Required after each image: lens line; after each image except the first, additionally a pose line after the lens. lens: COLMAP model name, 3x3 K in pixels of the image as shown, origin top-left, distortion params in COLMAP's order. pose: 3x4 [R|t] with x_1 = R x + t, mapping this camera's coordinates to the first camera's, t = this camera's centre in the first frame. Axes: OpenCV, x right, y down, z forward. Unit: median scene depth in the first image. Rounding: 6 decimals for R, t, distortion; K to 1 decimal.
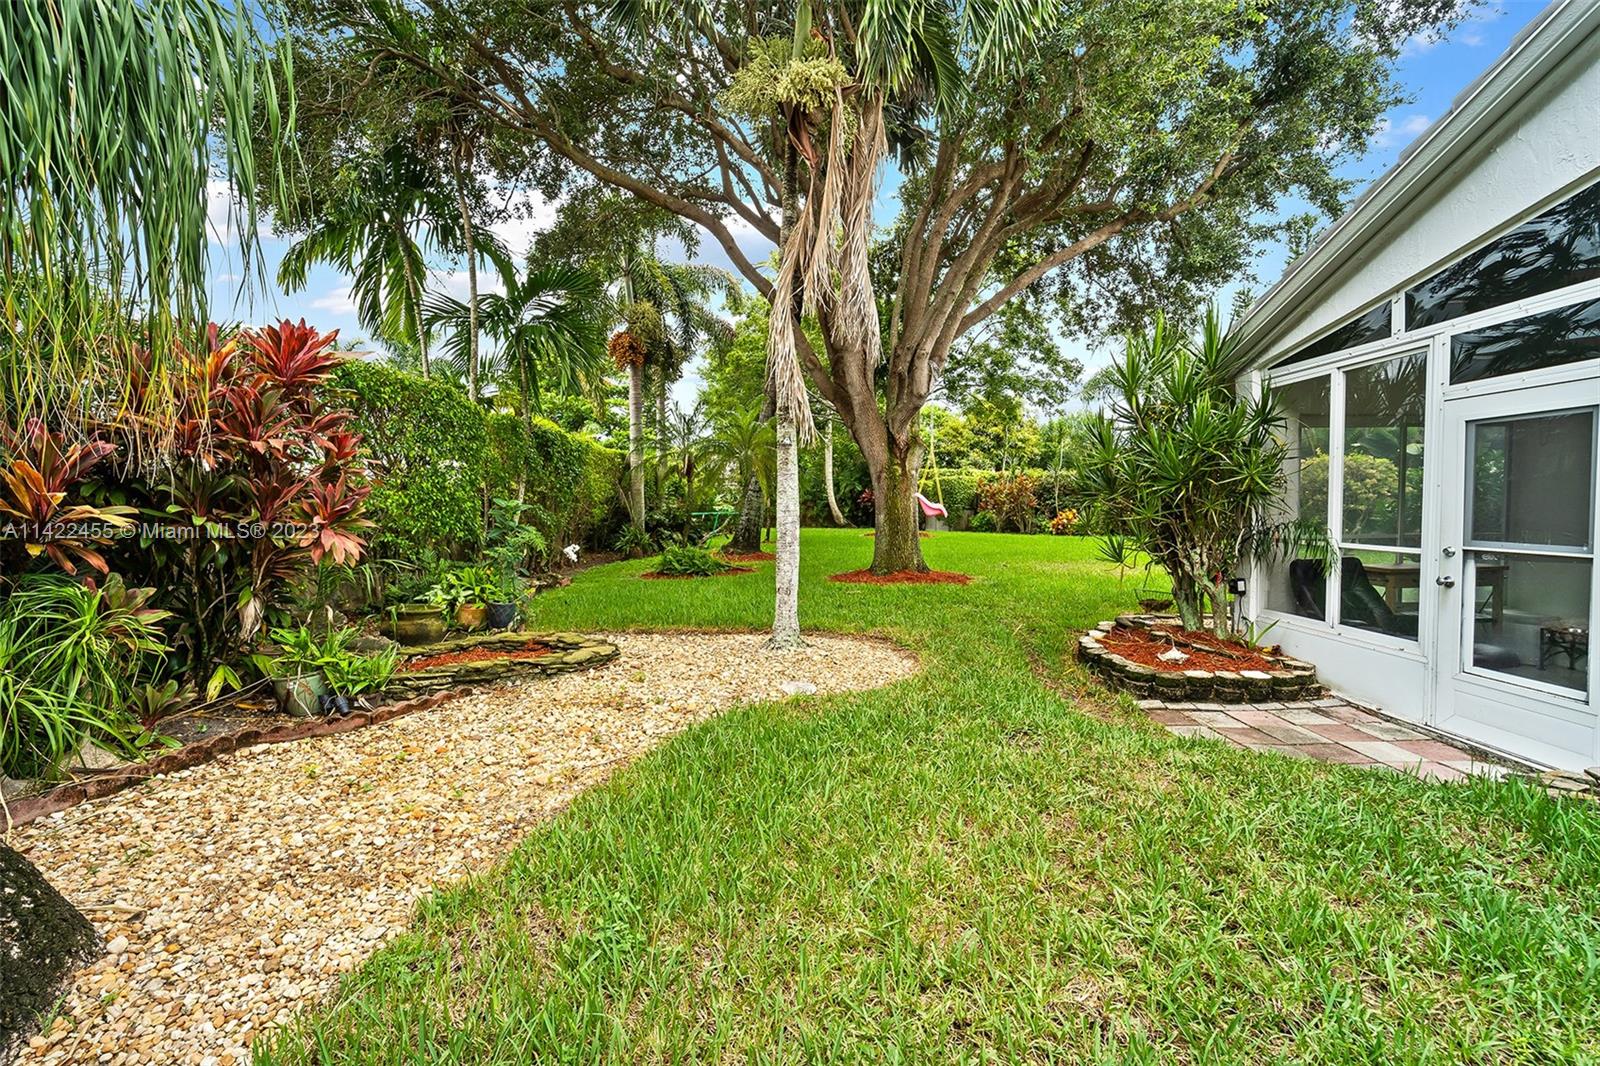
lens RADIAL K [[652.8, 0, 797.8], [0, 652.8, 527.9], [0, 0, 1]] dist [-0.001330, -0.000449]
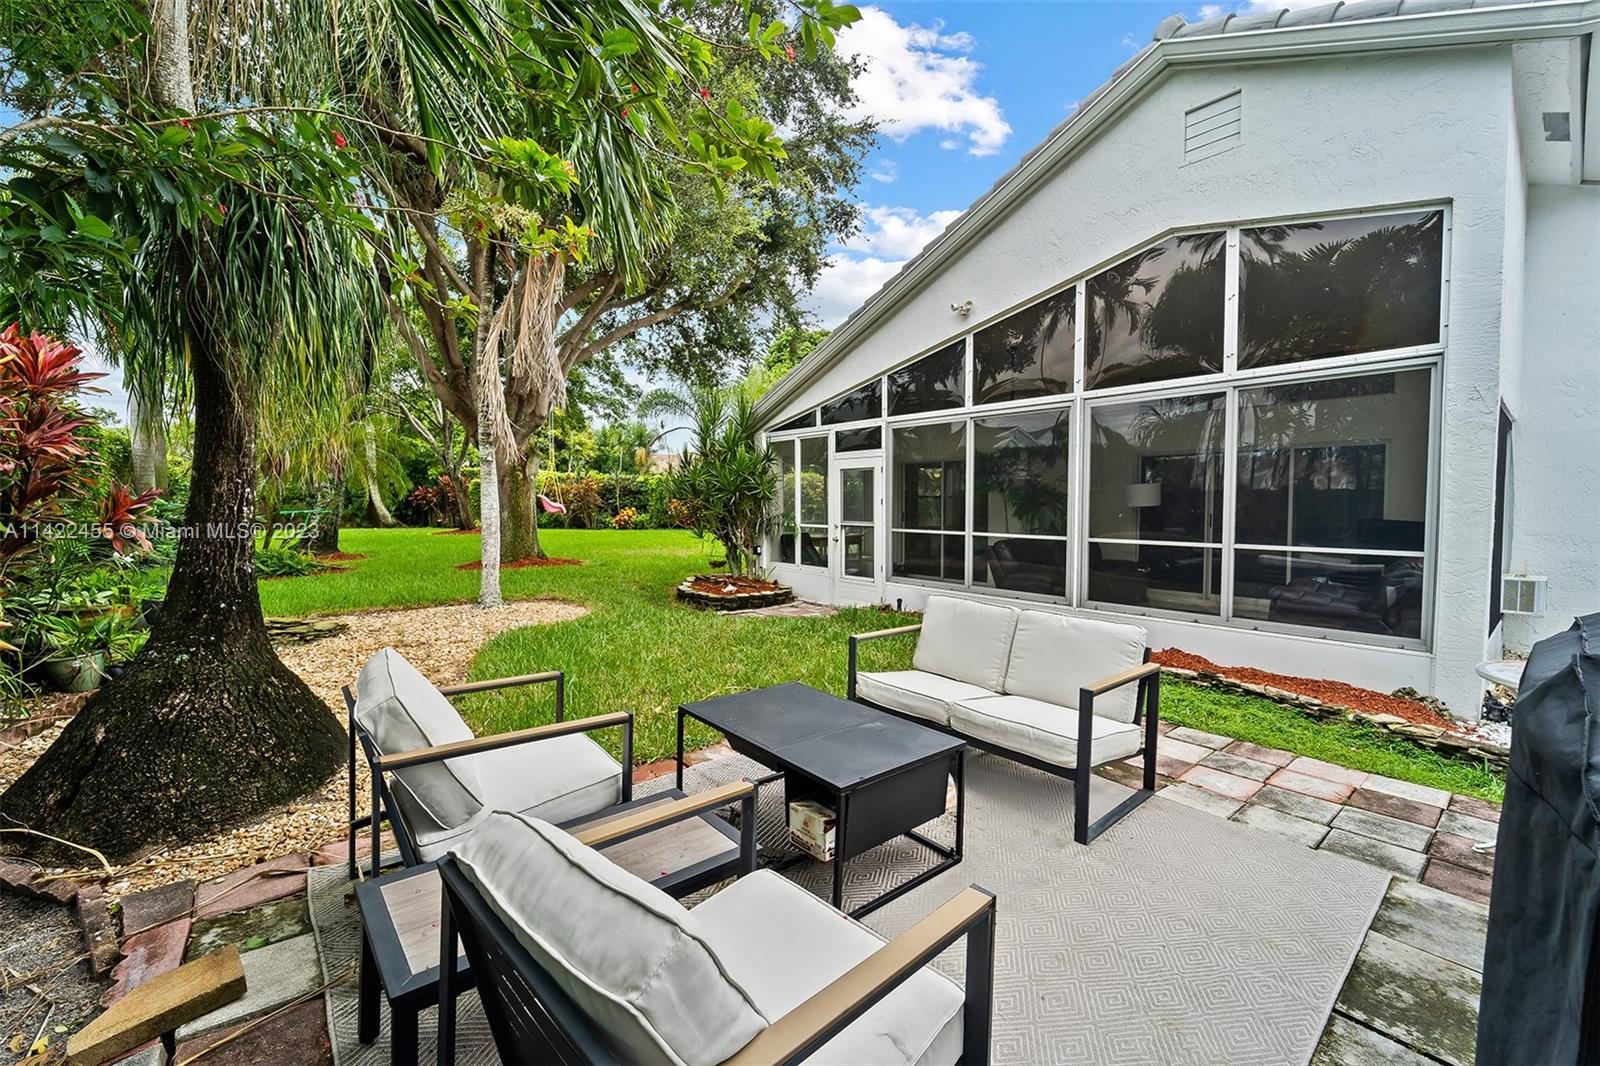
lens RADIAL K [[652.8, 0, 797.8], [0, 652.8, 527.9], [0, 0, 1]] dist [-0.001330, -0.000449]
pose [[0.779238, -0.019515, 0.626424, -0.367809], [0.017759, 0.999801, 0.009055, 0.013282], [-0.626476, 0.004069, 0.779430, -0.477209]]
